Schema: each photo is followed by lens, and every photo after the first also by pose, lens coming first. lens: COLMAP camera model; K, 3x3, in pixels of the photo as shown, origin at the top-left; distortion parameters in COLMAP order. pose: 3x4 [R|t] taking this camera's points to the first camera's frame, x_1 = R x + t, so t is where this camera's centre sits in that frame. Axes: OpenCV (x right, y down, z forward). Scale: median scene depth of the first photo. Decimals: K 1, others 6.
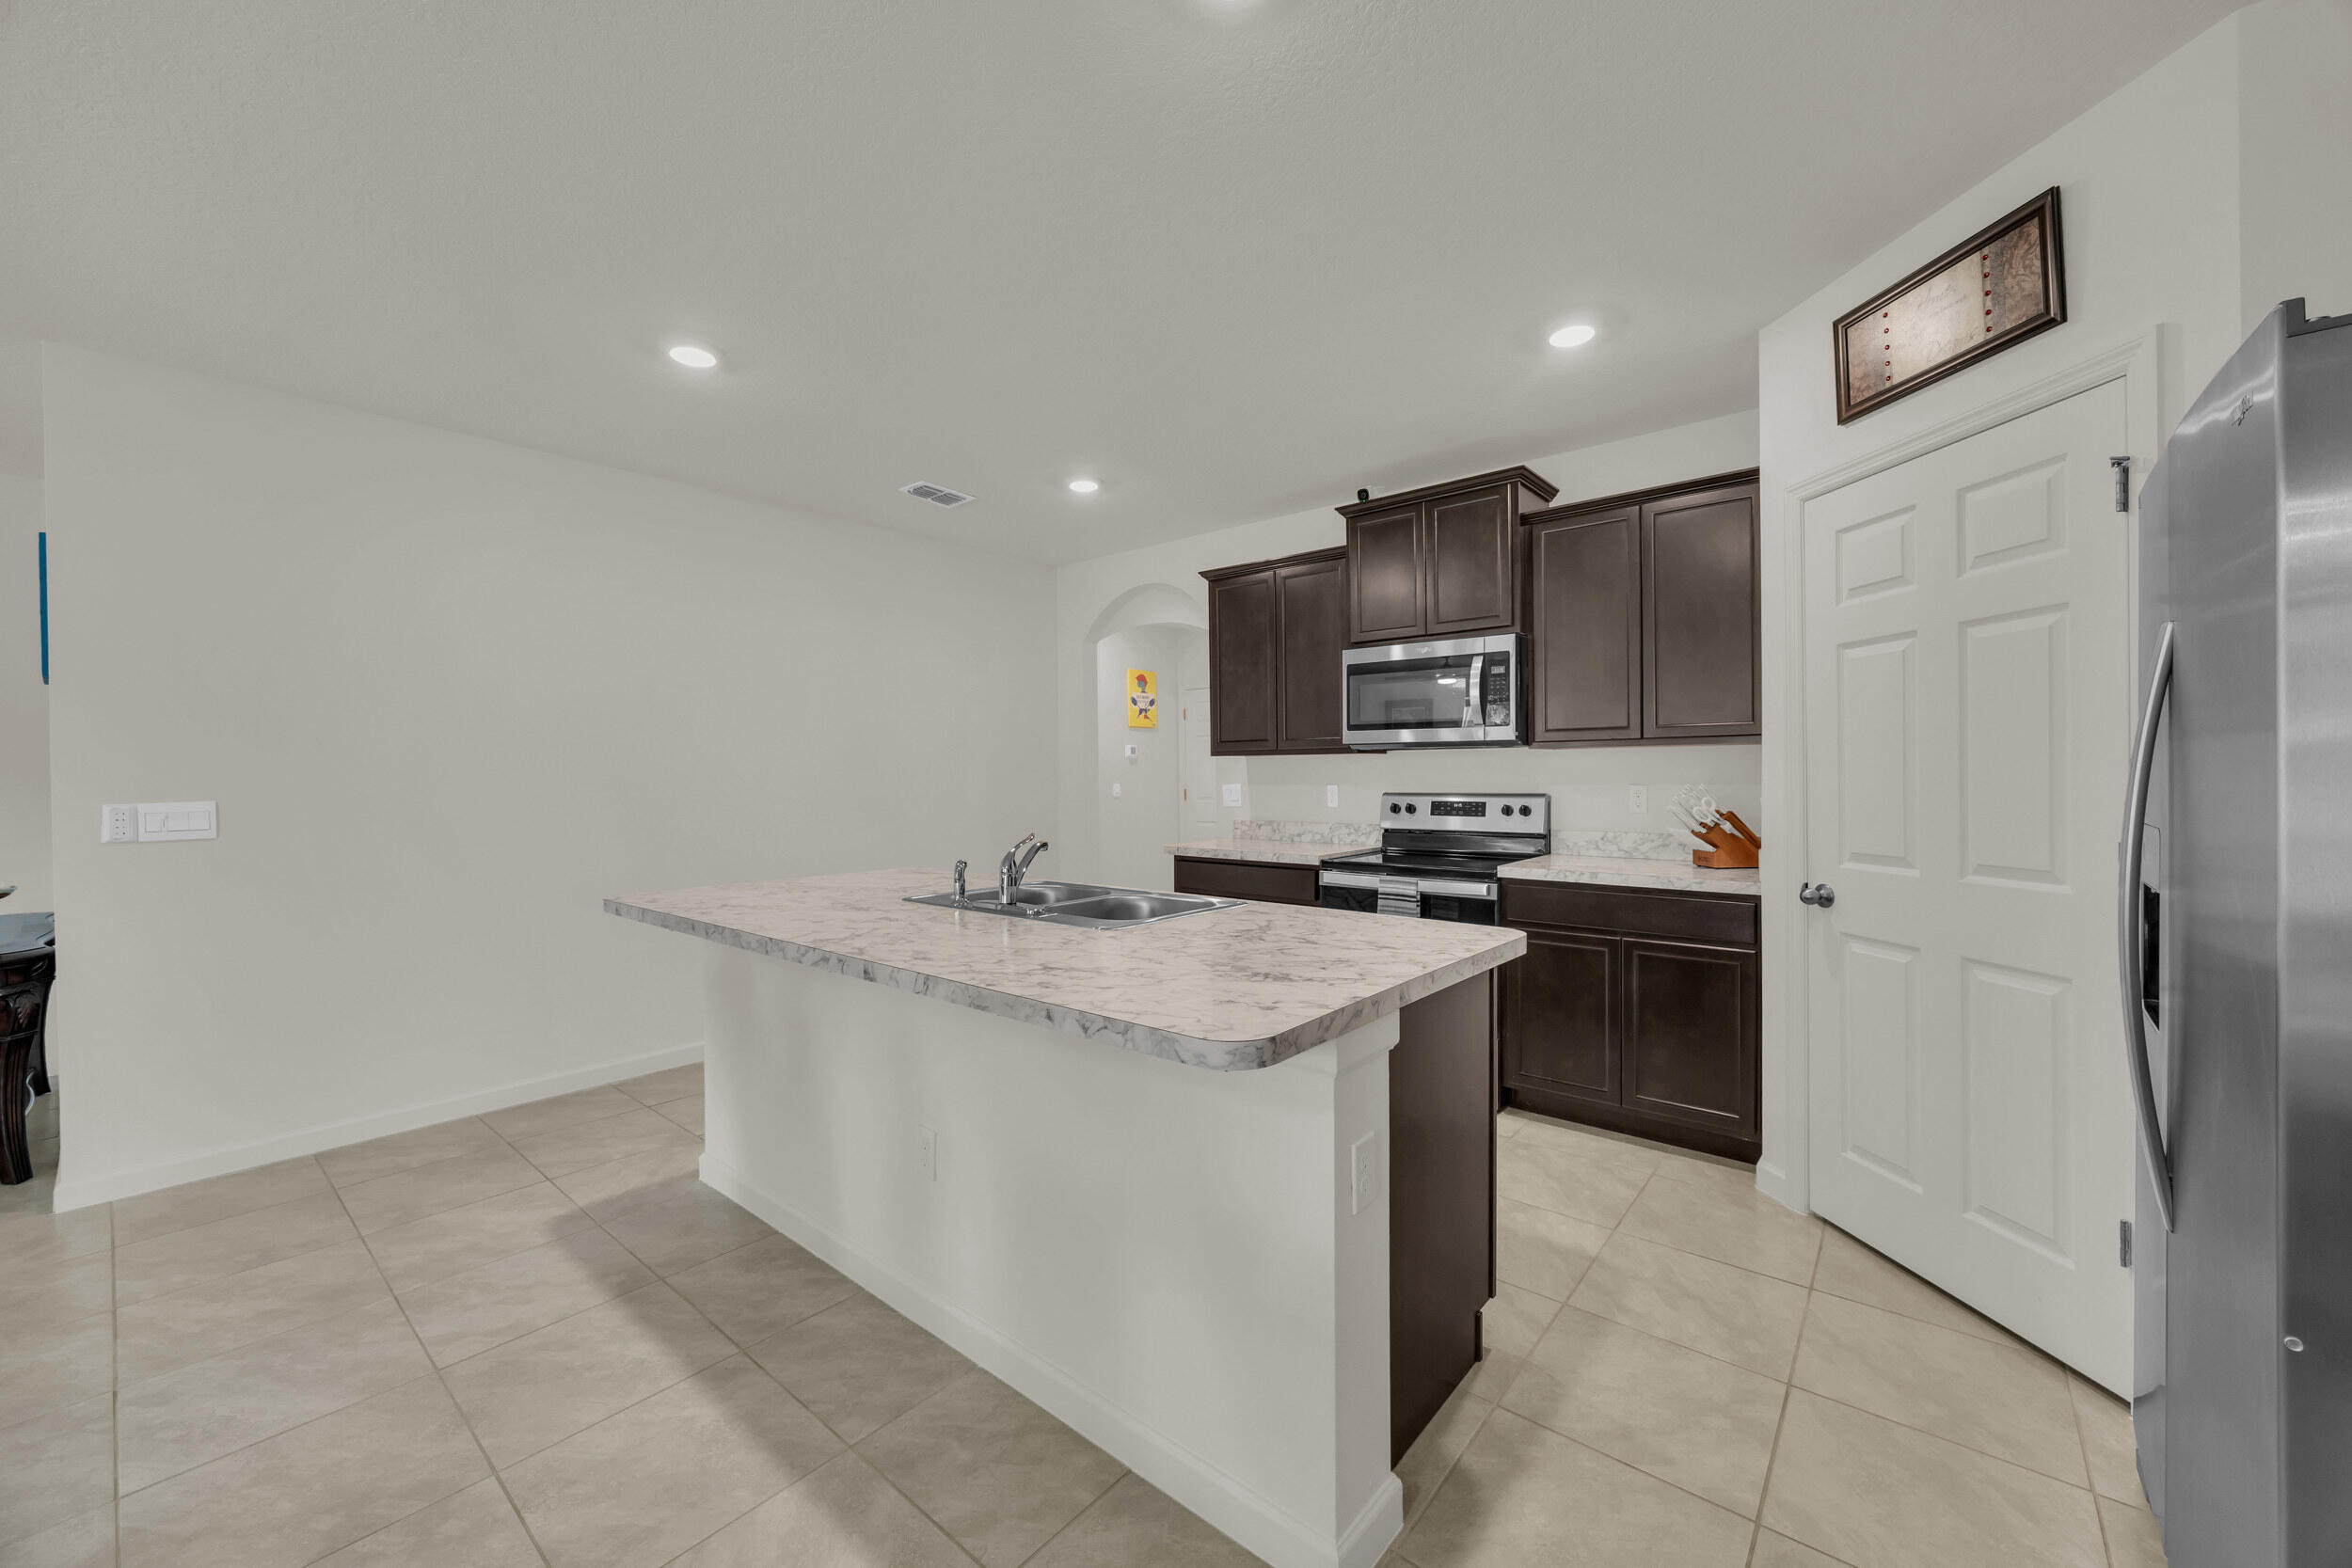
lens RADIAL K [[882.2, 0, 1176.0], [0, 882.2, 784.0], [0, 0, 1]] dist [0.001403, -0.000118]
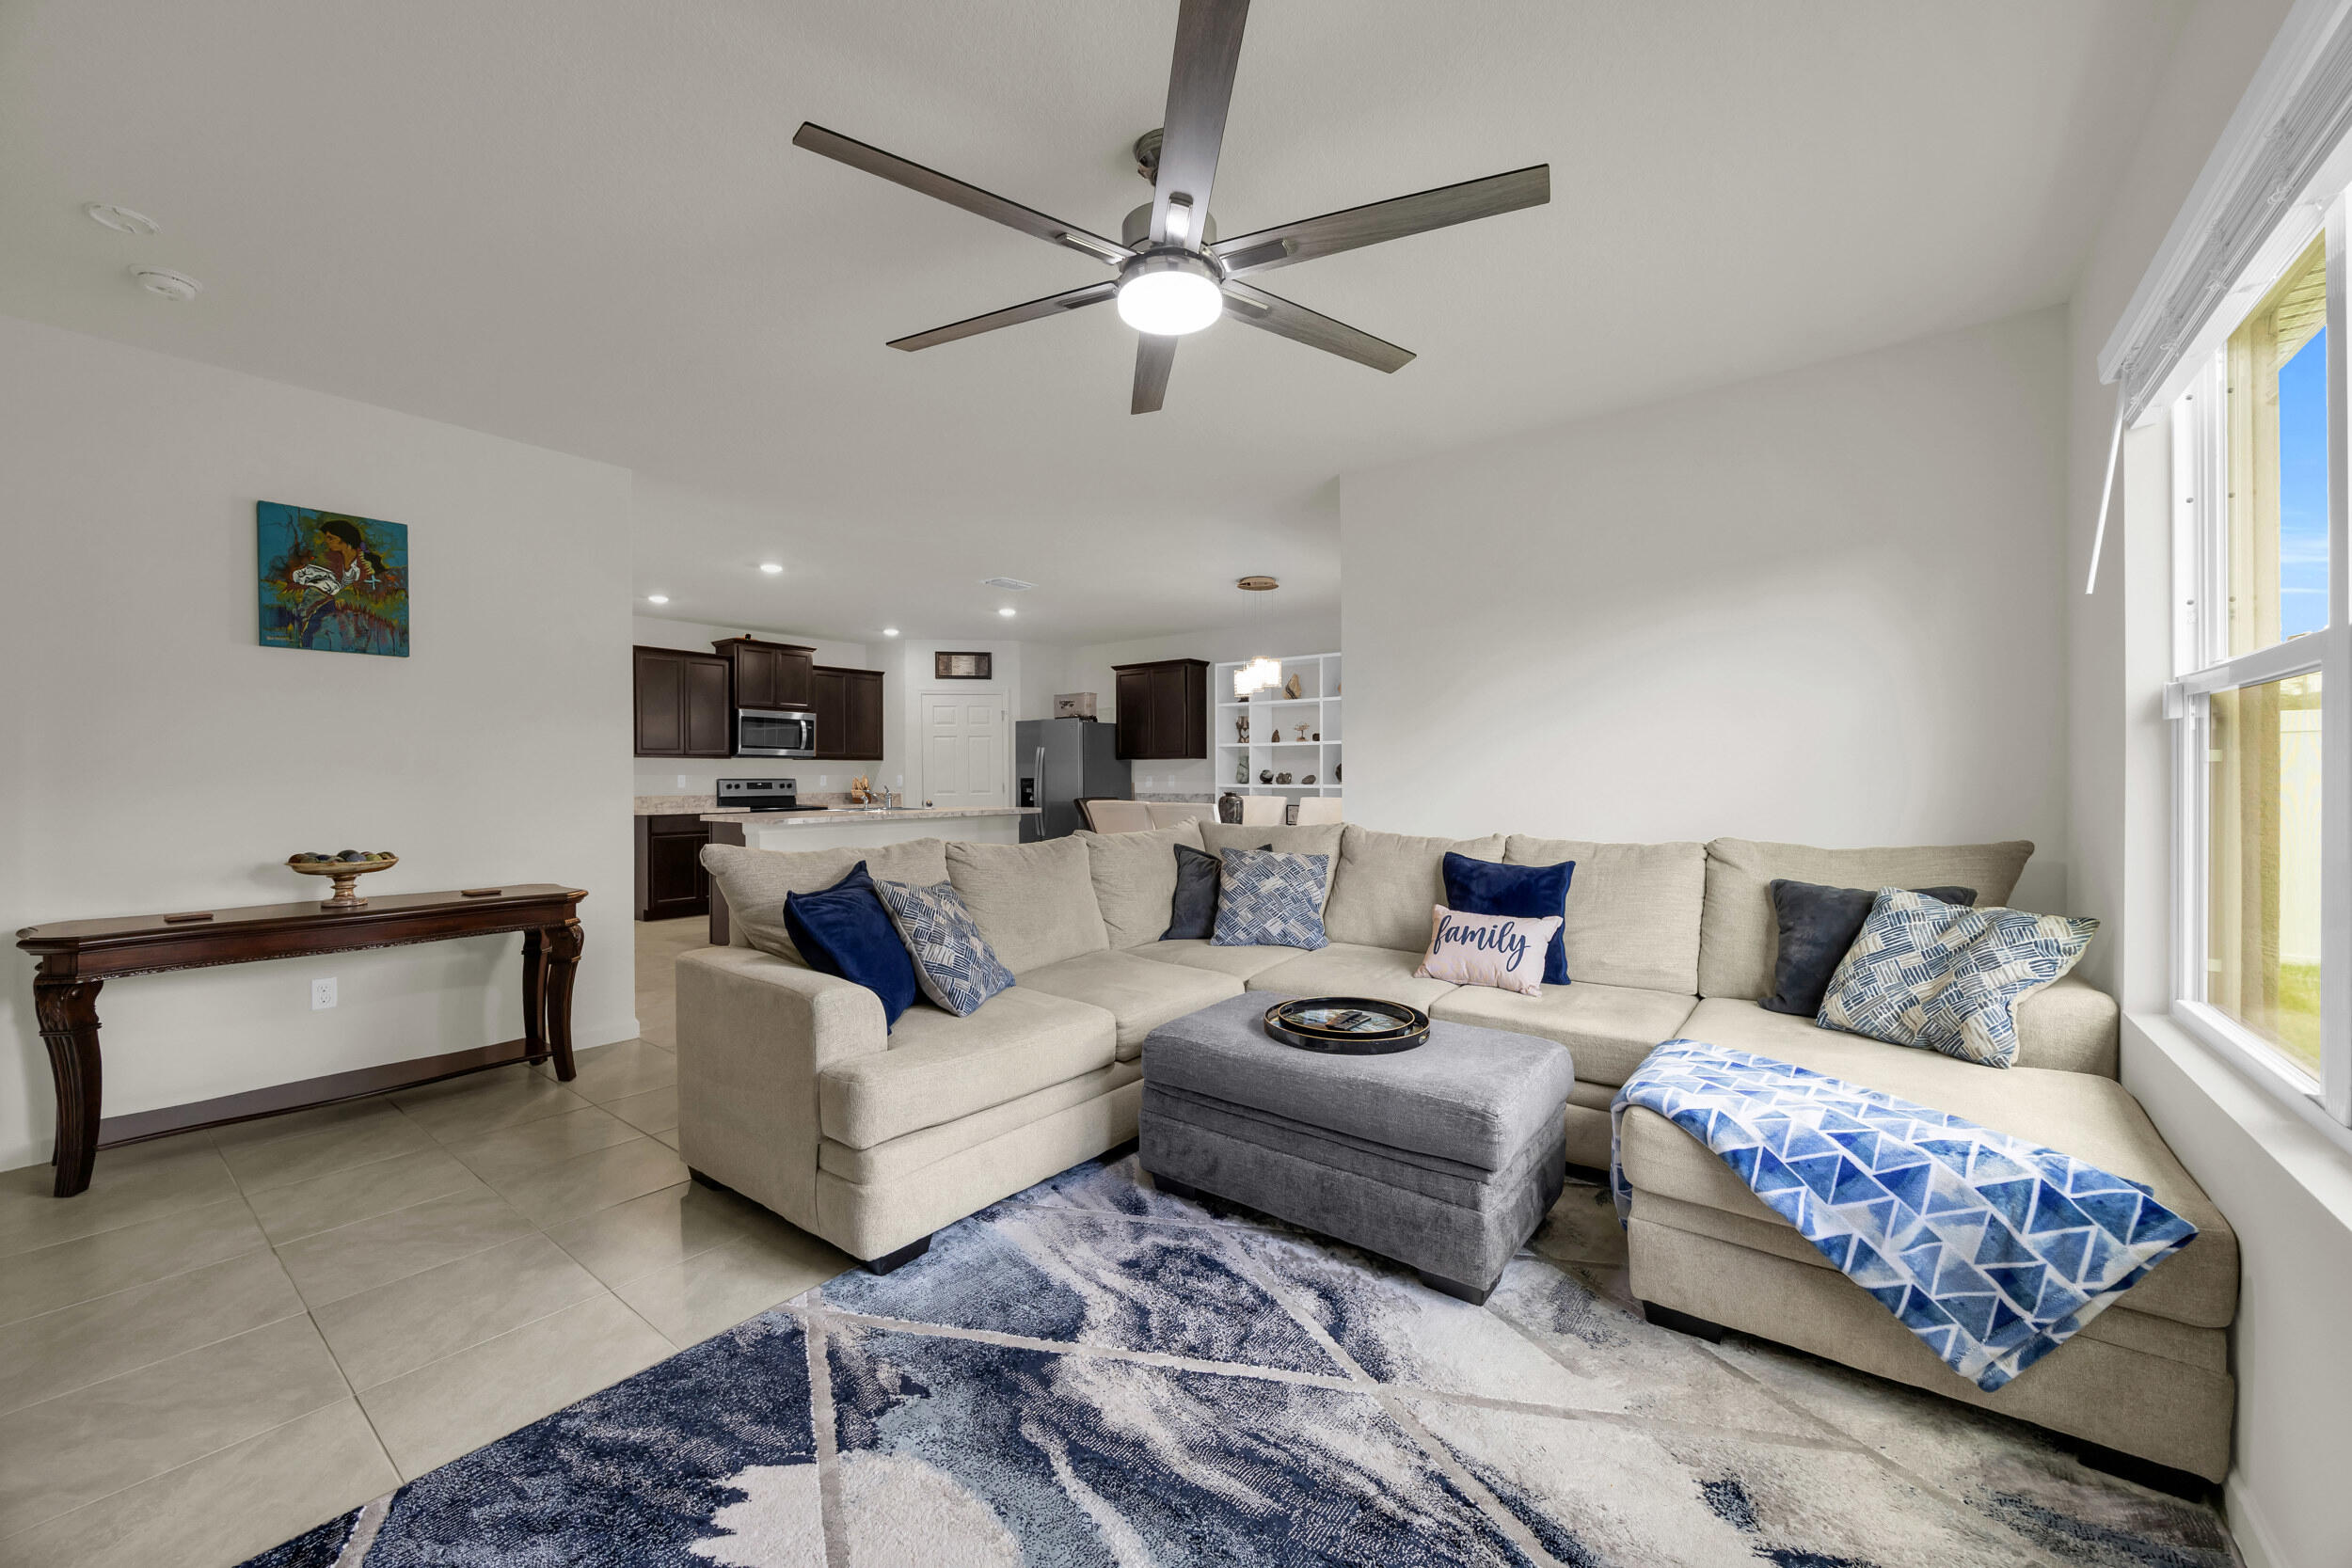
lens RADIAL K [[913.2, 0, 1166.2], [0, 913.2, 782.1], [0, 0, 1]] dist [-0.001070, -0.000413]
pose [[-0.026632, 0.006667, 0.999623, -2.128006], [0.014720, 0.999872, -0.006276, 0.051829], [-0.999537, 0.014547, -0.026726, 0.082540]]
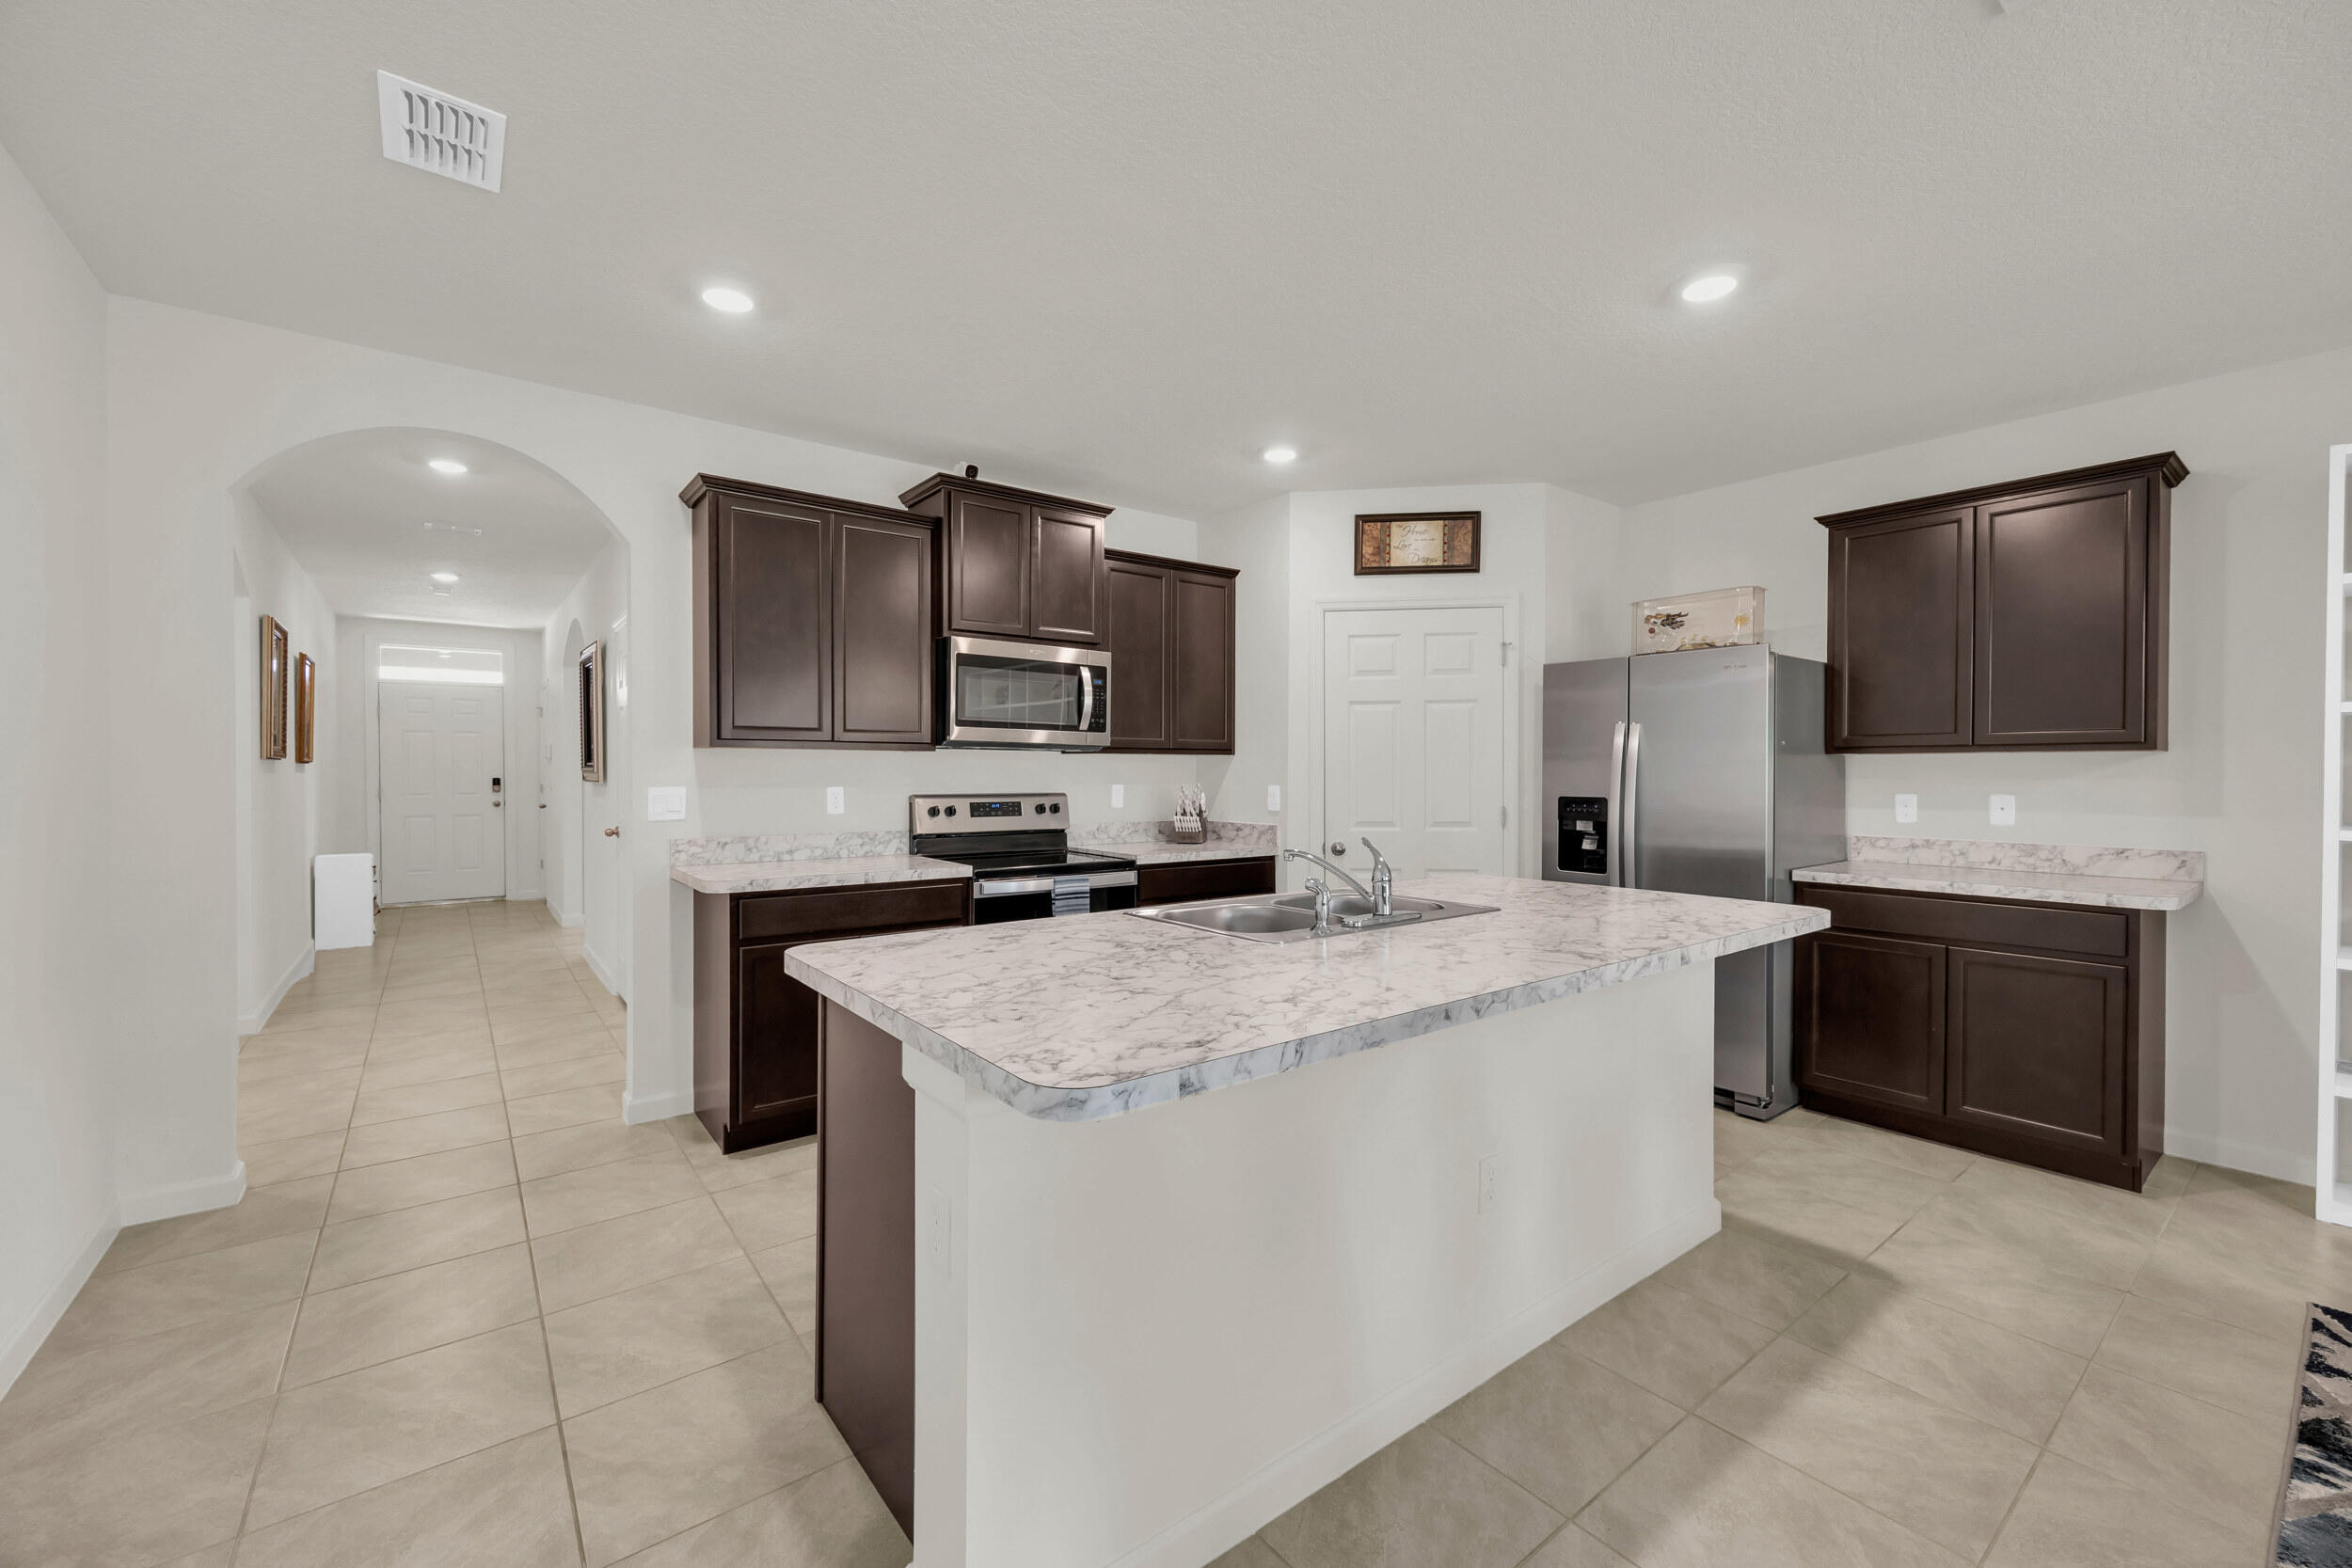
lens RADIAL K [[929.1, 0, 1144.2], [0, 929.1, 791.0], [0, 0, 1]] dist [-0.007881, 0.000249]
pose [[0.245050, -0.012962, 0.969424, -0.744886], [0.005253, 0.999914, 0.012042, -0.005348], [-0.969496, 0.002142, 0.245097, 0.637629]]
